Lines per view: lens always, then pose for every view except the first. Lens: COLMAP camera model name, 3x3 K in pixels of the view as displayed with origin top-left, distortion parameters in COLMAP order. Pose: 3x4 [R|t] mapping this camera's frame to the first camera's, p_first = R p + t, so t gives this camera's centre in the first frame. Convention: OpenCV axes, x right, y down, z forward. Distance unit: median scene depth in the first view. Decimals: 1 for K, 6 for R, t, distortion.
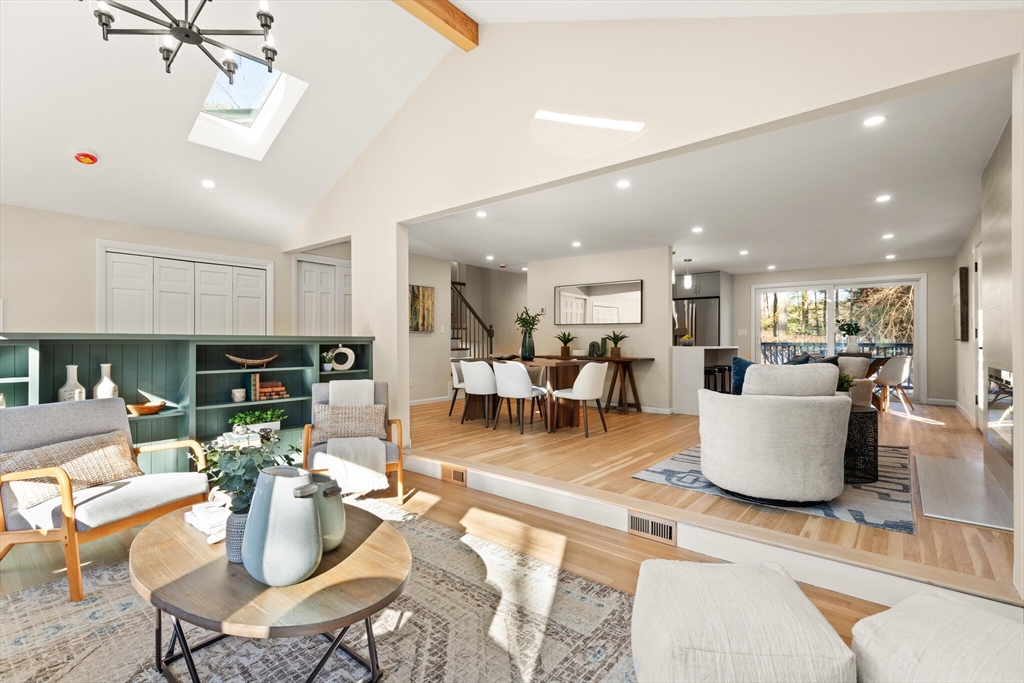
lens RADIAL K [[464.9, 0, 514.4], [0, 464.9, 341.1], [0, 0, 1]] dist [0.000424, -0.000104]
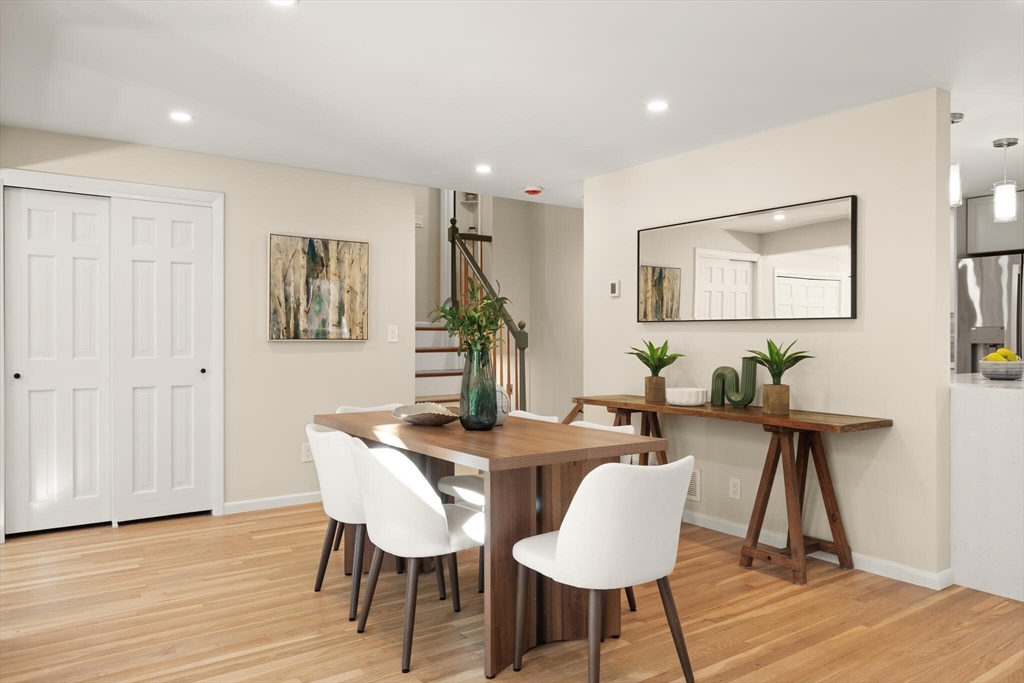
lens RADIAL K [[698.9, 0, 510.3], [0, 698.9, 341.8], [0, 0, 1]] dist [-0.042594, 0.004800]
pose [[0.959577, 0.000969, -0.281443, 0.159060], [-0.000132, 0.999996, 0.002993, -0.020539], [0.281445, -0.002835, 0.959573, 0.396161]]
